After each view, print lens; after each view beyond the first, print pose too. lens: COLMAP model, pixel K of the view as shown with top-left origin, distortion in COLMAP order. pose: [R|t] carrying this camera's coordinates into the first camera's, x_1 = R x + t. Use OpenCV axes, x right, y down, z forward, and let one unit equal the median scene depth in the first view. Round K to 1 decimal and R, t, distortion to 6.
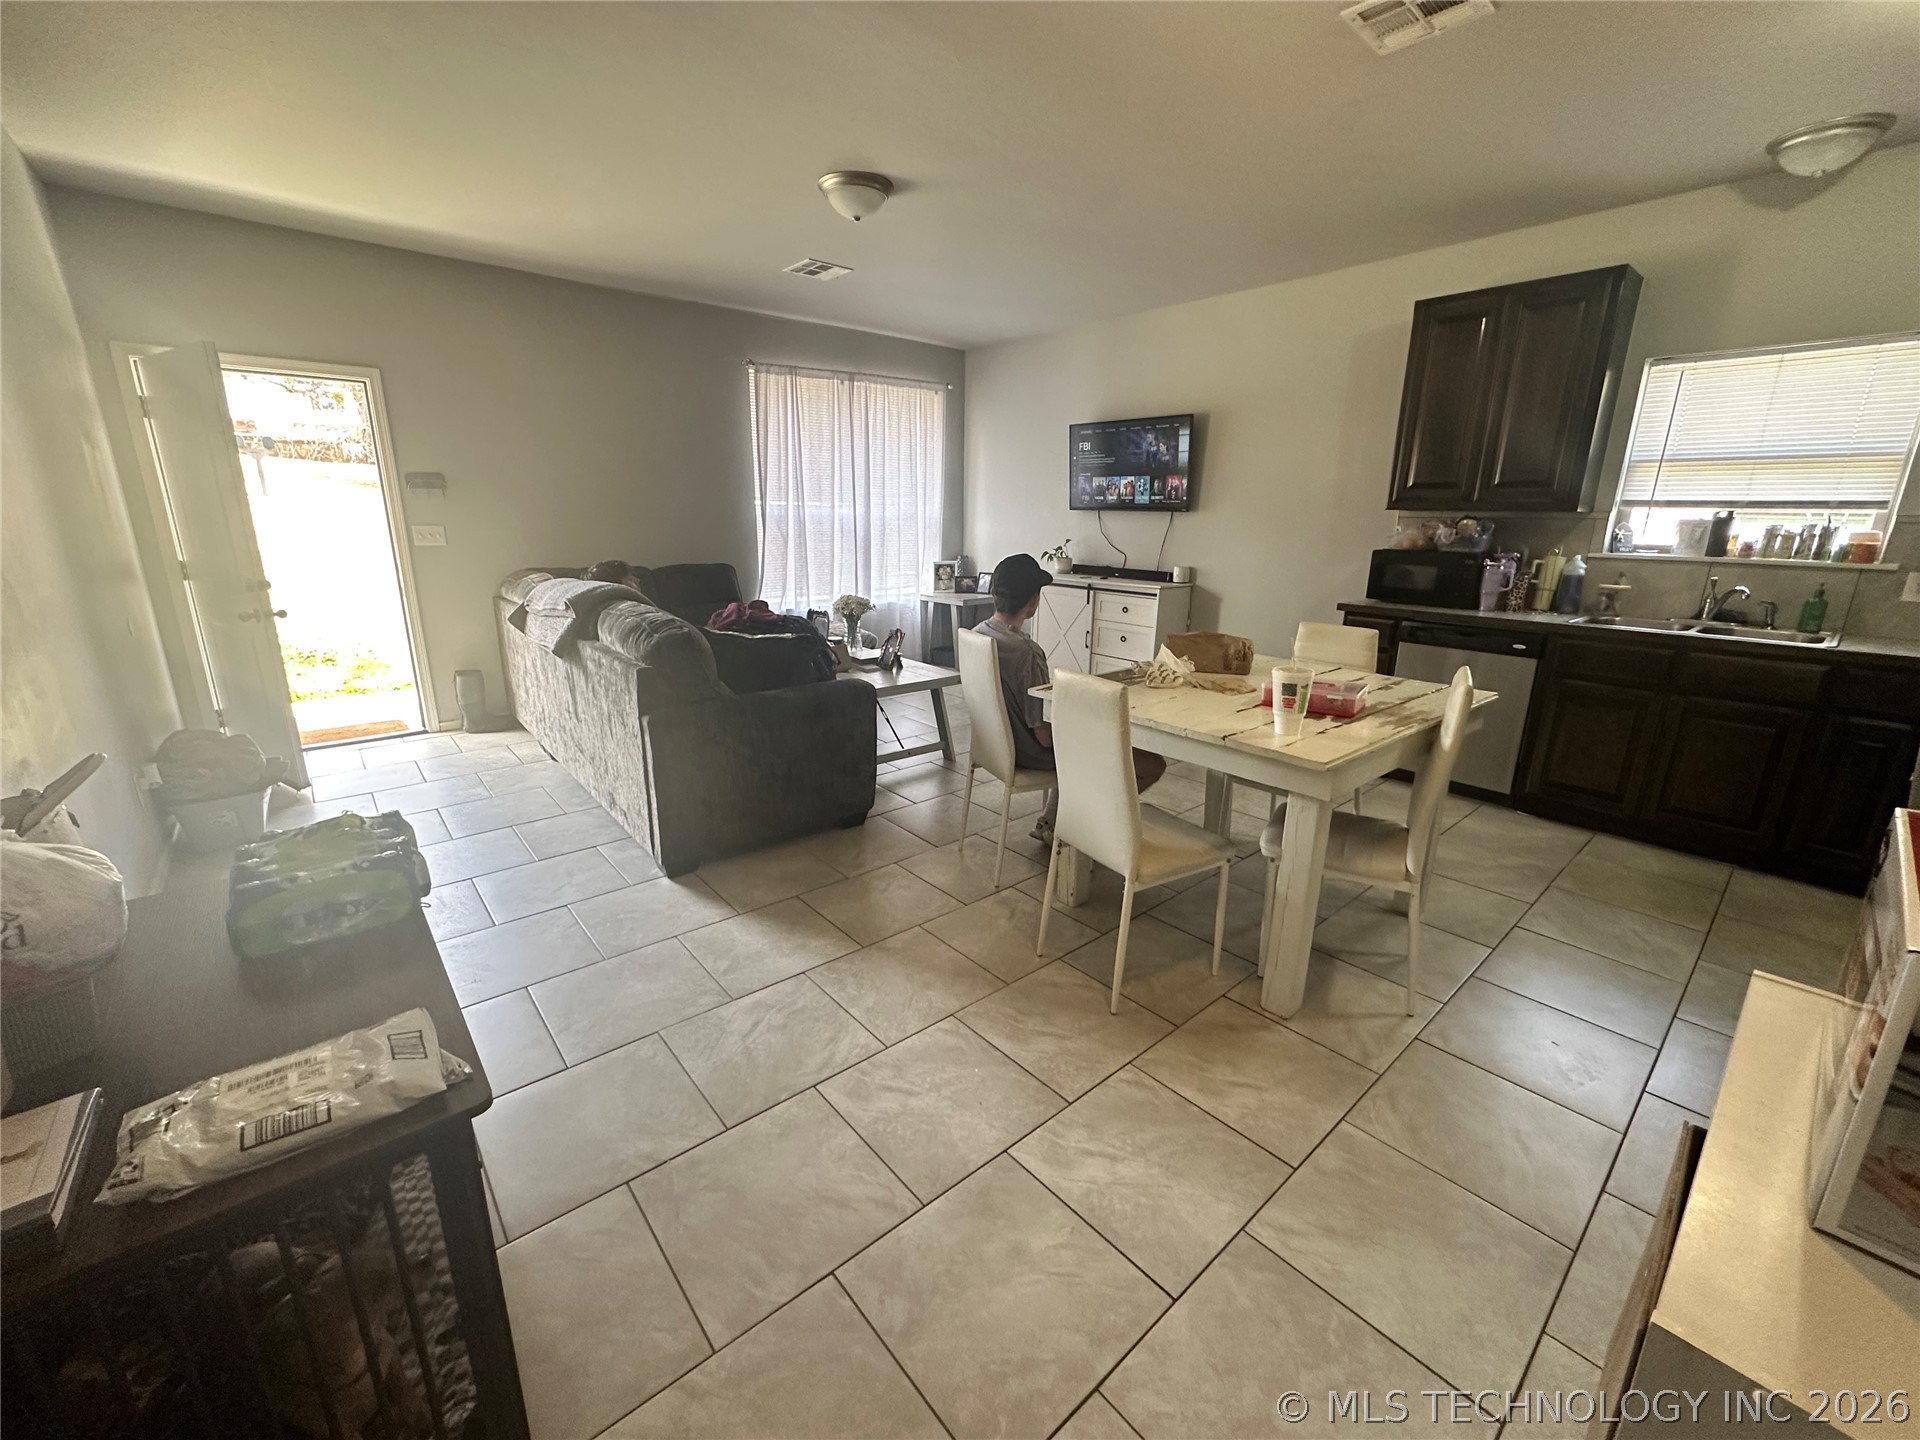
lens RADIAL K [[770.6, 0, 958.8], [0, 770.6, 713.5], [0, 0, 1]] dist [-0.003444, -0.000053]
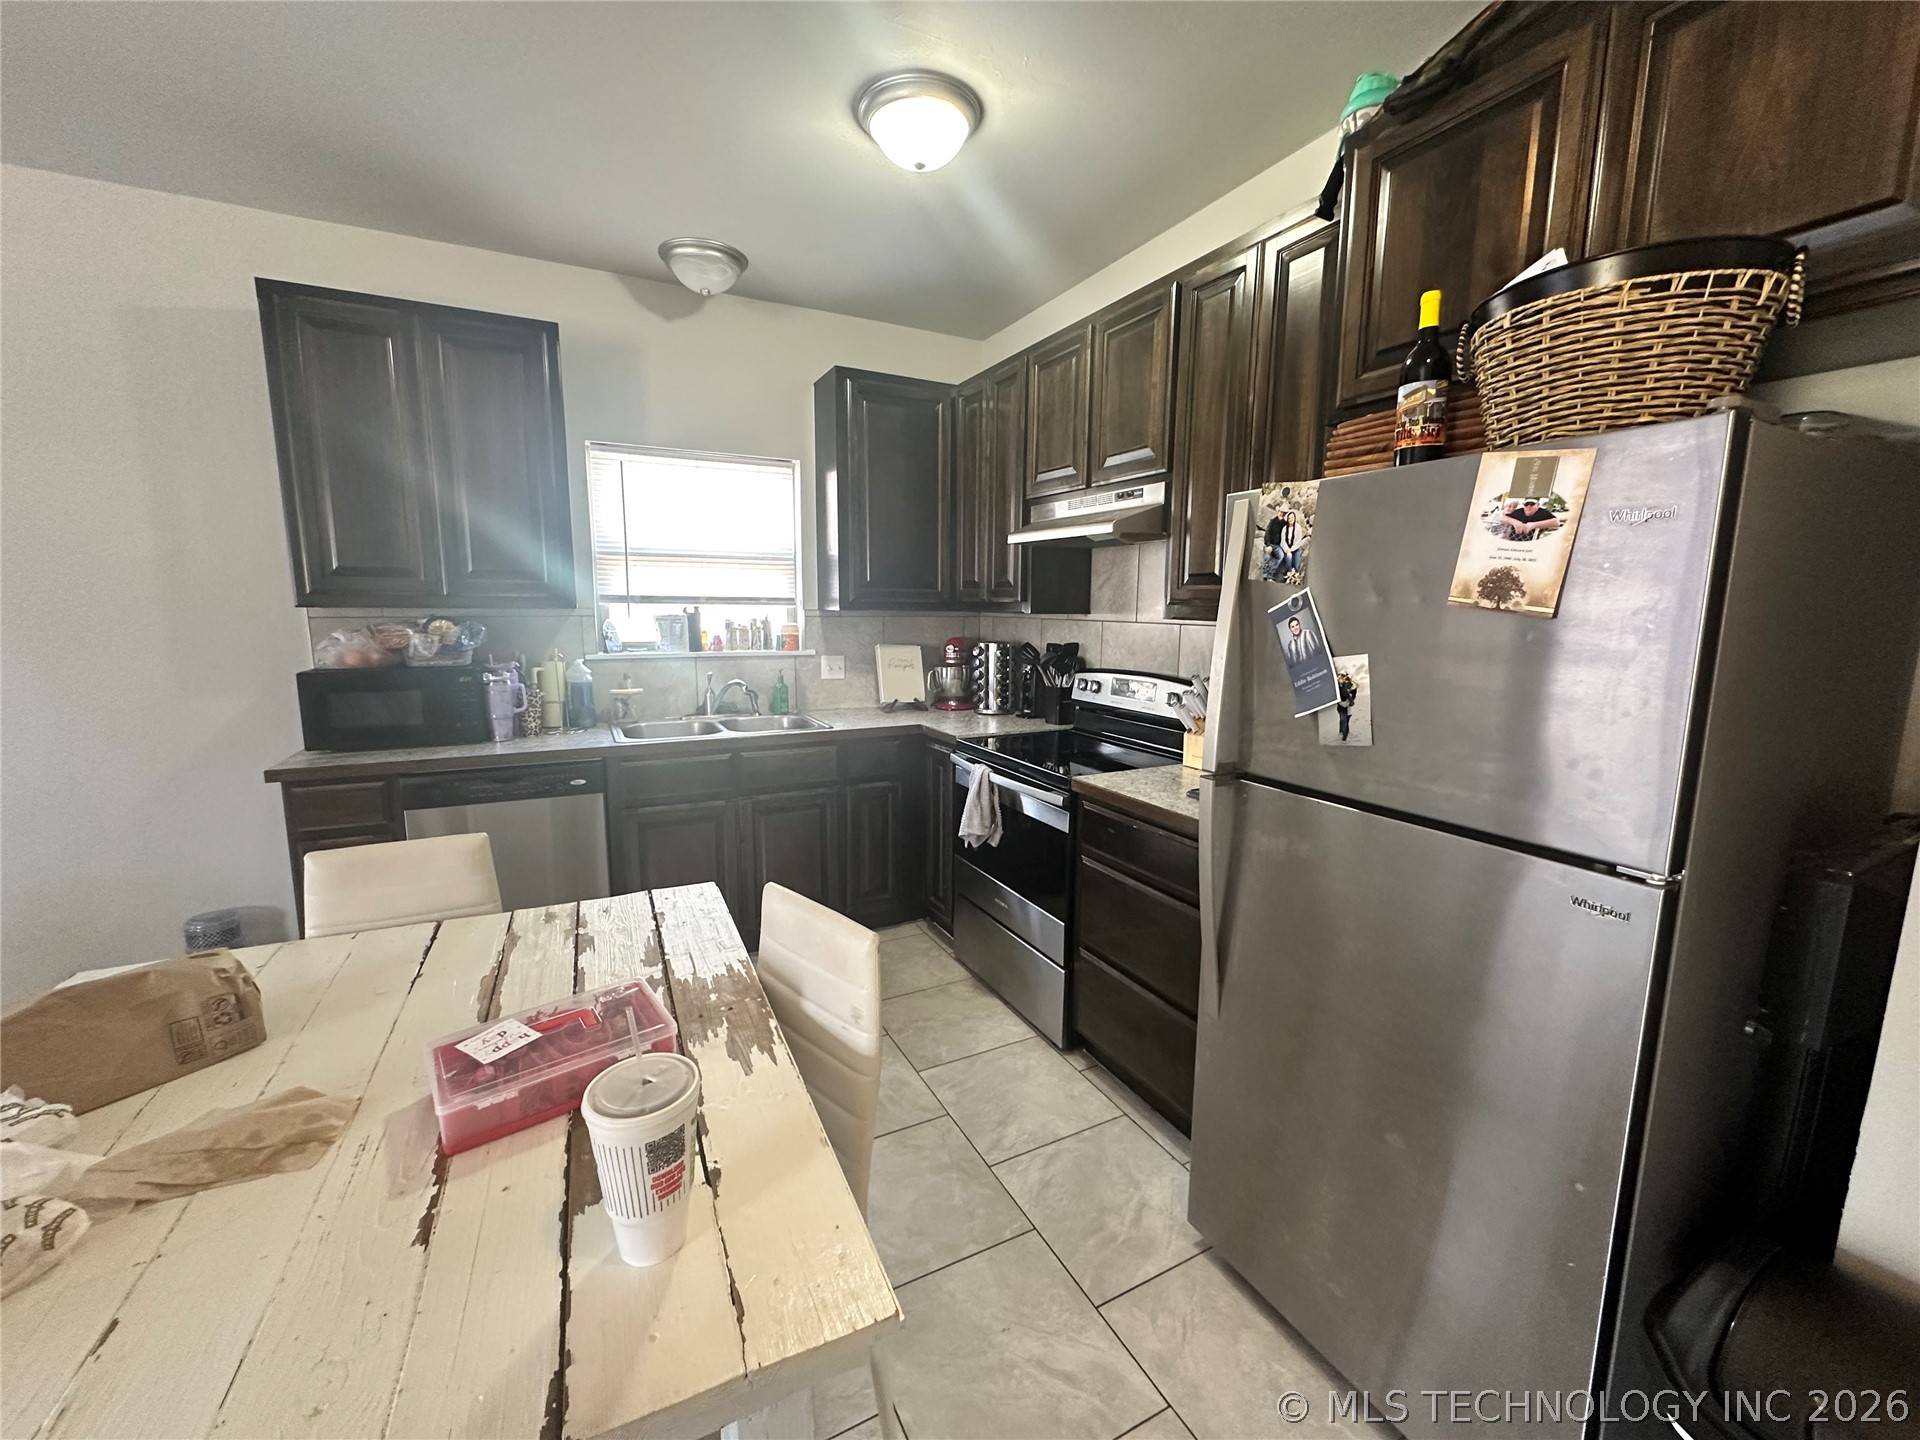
lens RADIAL K [[770.6, 0, 956.9], [0, 770.6, 718.4], [0, 0, 1]] dist [-0.003444, -0.000053]
pose [[0.232483, -0.150139, 0.960942, 0.087624], [0.242694, 0.965714, 0.092170, -0.126390], [-0.941834, 0.211787, 0.260950, 0.425389]]
